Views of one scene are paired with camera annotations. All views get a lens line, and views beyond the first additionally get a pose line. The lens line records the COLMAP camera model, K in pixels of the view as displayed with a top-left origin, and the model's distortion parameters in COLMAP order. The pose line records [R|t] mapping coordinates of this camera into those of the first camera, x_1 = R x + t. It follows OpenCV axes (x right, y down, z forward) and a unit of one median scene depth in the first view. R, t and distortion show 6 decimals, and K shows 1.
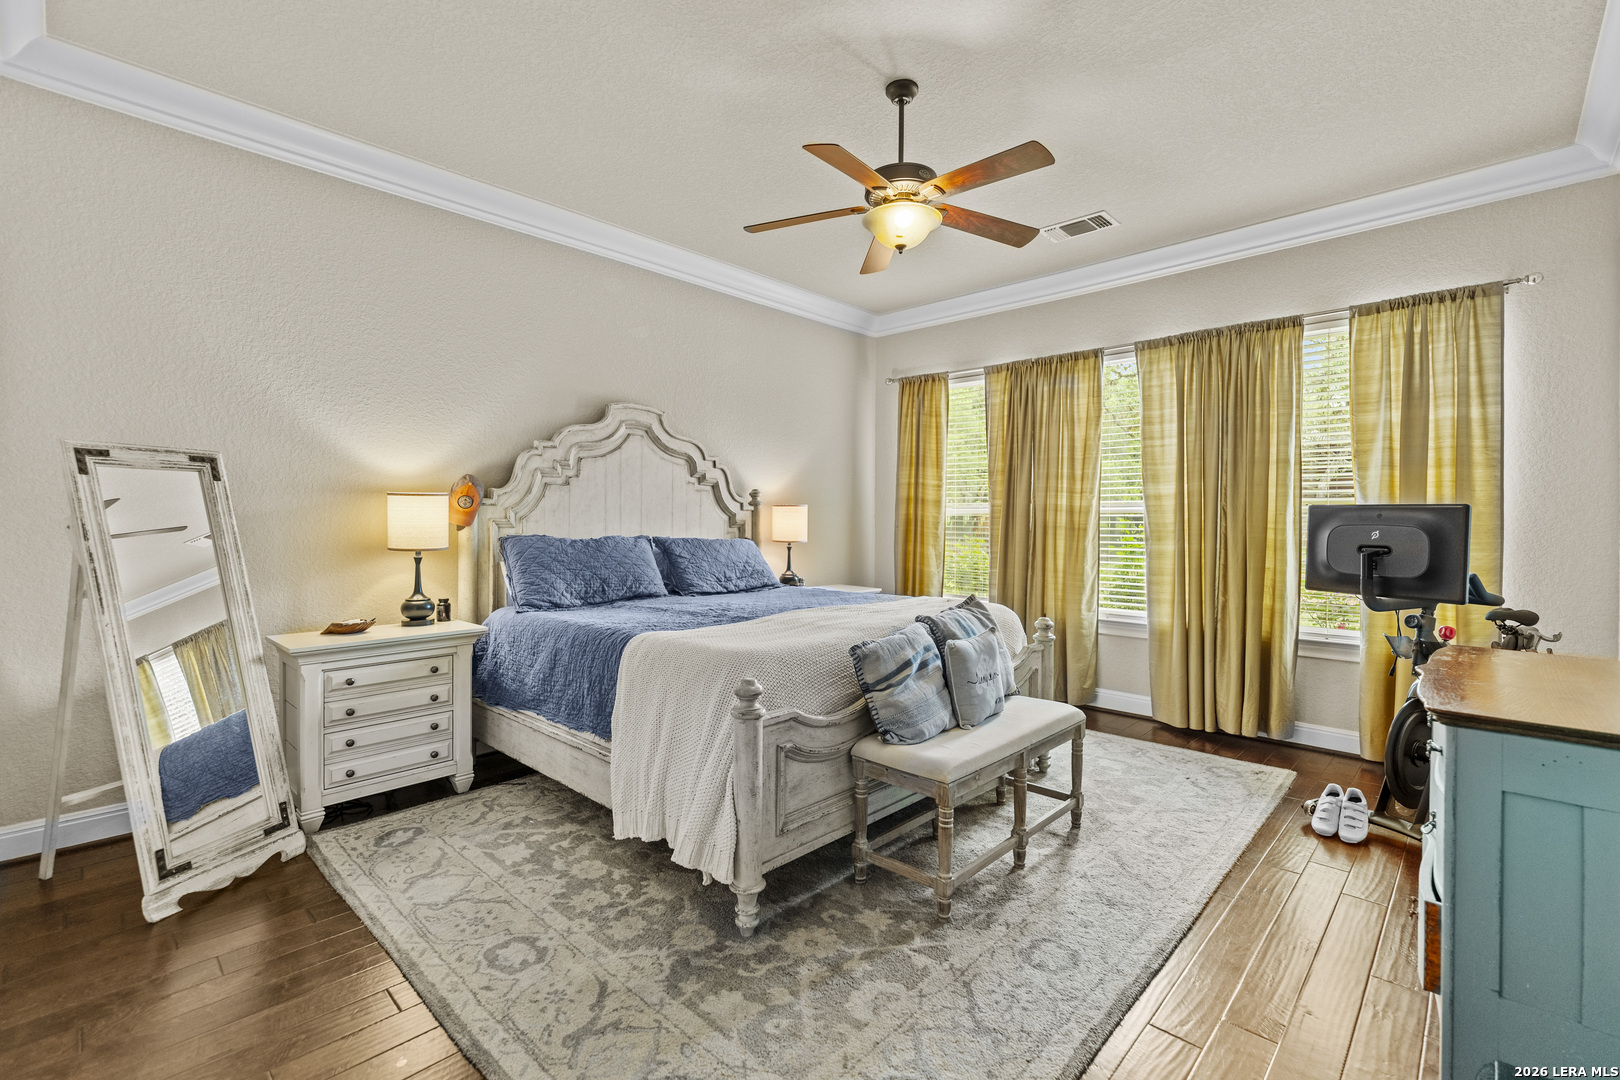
lens RADIAL K [[717.1, 0, 810.0], [0, 717.1, 540.0], [0, 0, 1]] dist [-0.000311, -0.000031]
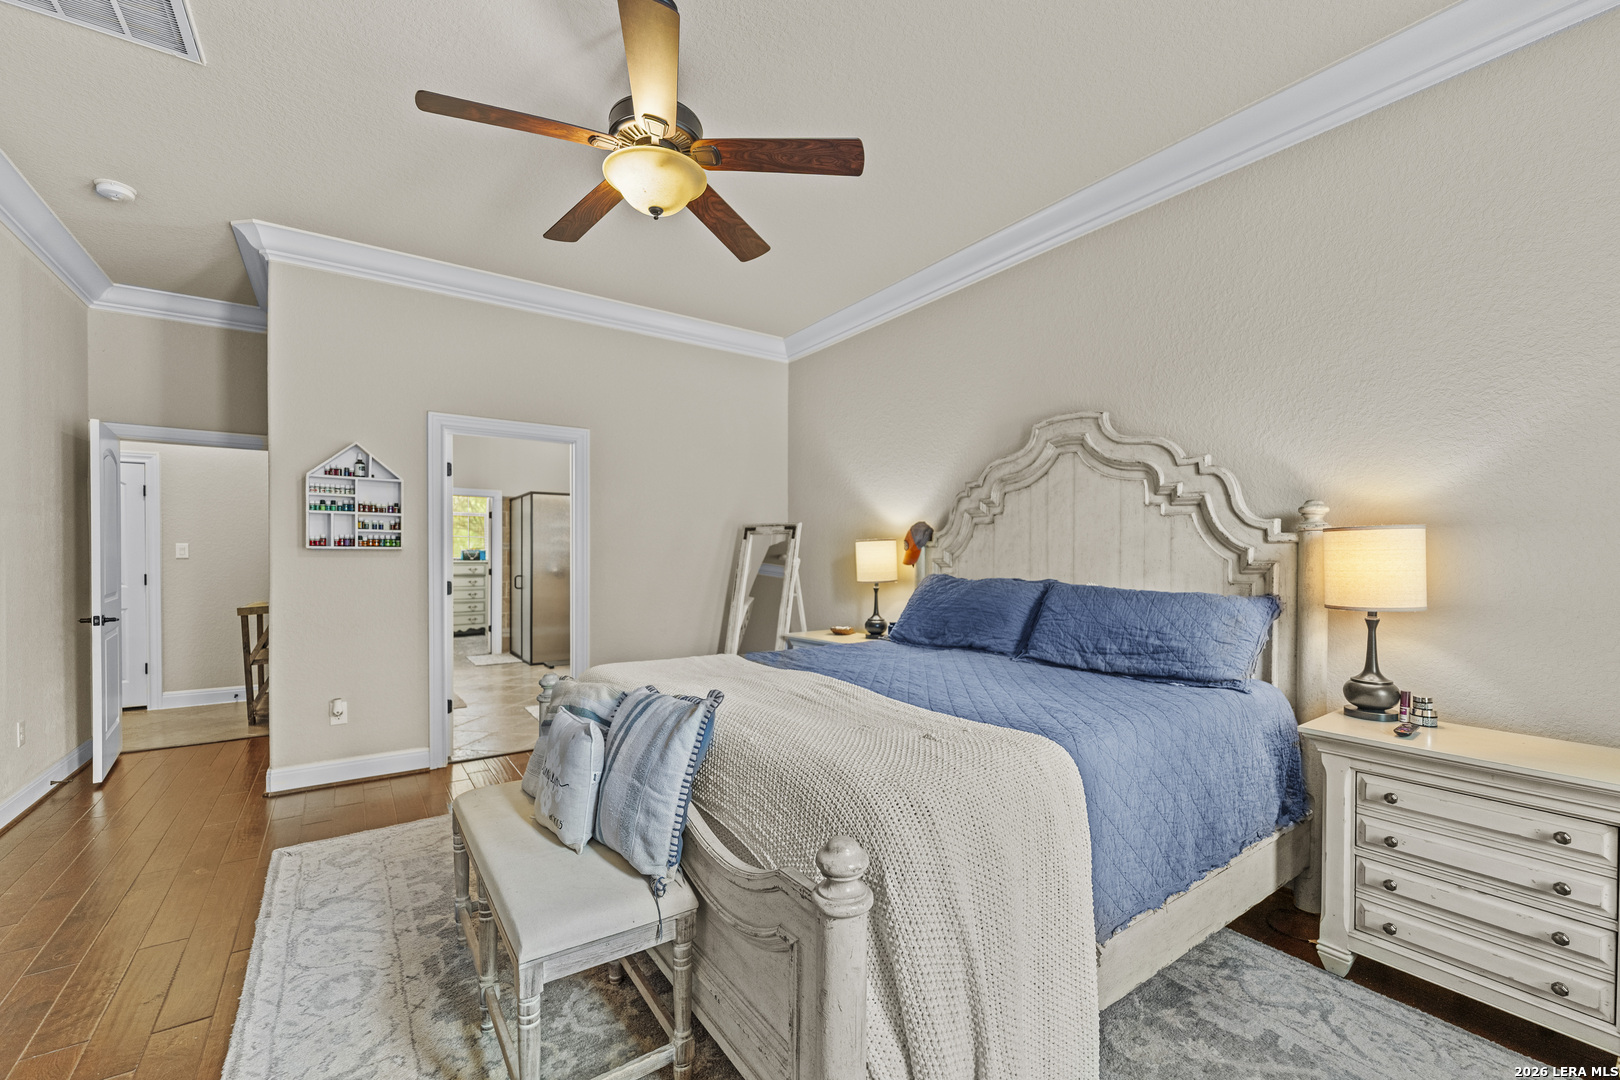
lens RADIAL K [[665.8, 0, 809.9], [0, 665.8, 572.5], [0, 0, 1]] dist [-0.000173, -0.000141]
pose [[-0.196198, 0.016424, -0.980427, 0.545673], [-0.030300, 0.999281, 0.022803, -0.022932], [0.980096, 0.034181, -0.195559, 0.883303]]
